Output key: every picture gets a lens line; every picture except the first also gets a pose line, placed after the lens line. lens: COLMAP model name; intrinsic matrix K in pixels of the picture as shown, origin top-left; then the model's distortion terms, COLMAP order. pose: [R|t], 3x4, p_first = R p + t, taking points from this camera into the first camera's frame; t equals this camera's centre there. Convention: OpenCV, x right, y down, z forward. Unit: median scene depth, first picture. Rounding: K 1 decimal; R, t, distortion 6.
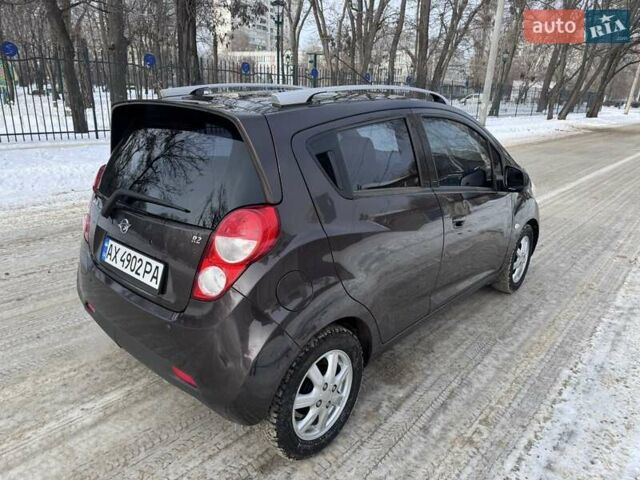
lens RADIAL K [[450.7, 0, 320.4], [0, 450.7, 241.7], [0, 0, 1]] dist [0.035455, -0.040148]
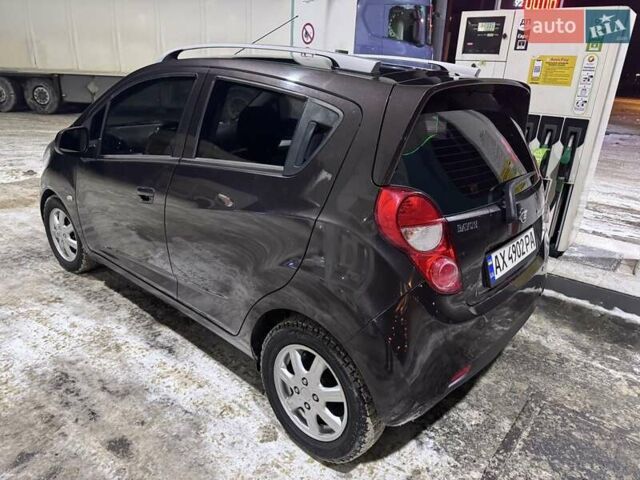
lens RADIAL K [[450.7, 0, 320.4], [0, 450.7, 241.7], [0, 0, 1]] dist [0.035455, -0.040148]
pose [[0.002078, -0.378906, 0.925433, -1.126368], [0.266854, 0.892086, 0.364653, -0.376936], [-0.963735, 0.246198, 0.102966, 1.117231]]
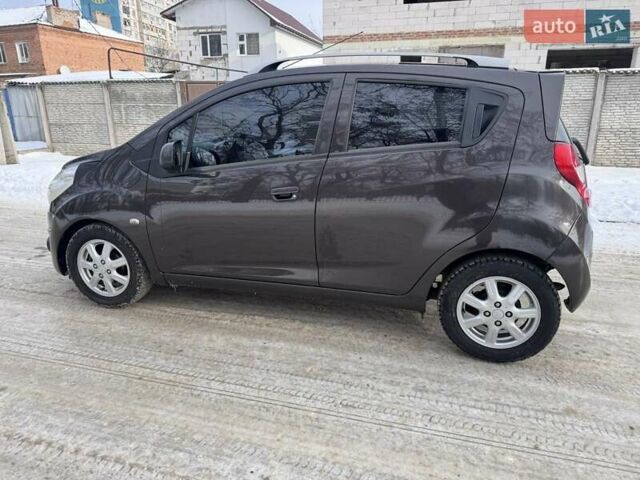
lens RADIAL K [[444.1, 0, 323.8], [0, 444.1, 244.0], [0, 0, 1]] dist [0.043919, -0.045007]
pose [[-0.426670, -0.297913, 0.853932, -1.141384], [0.273311, 0.857571, 0.435743, -0.537015], [-0.862121, 0.419308, -0.284477, 1.832946]]
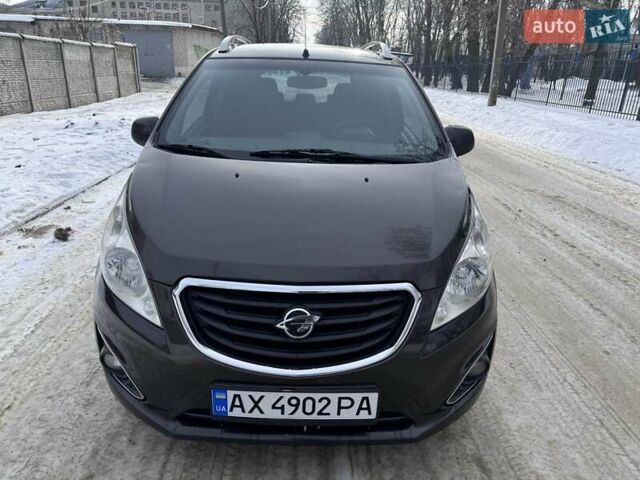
lens RADIAL K [[449.8, 0, 318.2], [0, 449.8, 240.9], [0, 0, 1]] dist [0.048108, -0.054998]
pose [[-0.731152, 0.185810, -0.656423, 1.019060], [-0.268268, 0.806373, 0.527063, -0.645522], [0.627255, 0.561461, -0.539734, 2.279178]]
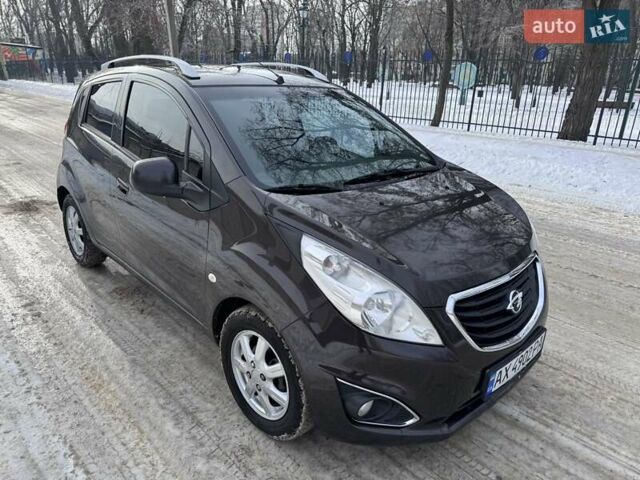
lens RADIAL K [[454.3, 0, 319.3], [0, 454.3, 237.1], [0, 0, 1]] dist [0.044512, -0.050049]
pose [[-0.089451, 0.302676, -0.948887, 1.432693], [-0.342934, 0.885092, 0.314655, -0.468571], [0.935091, 0.353552, 0.024626, 1.612659]]
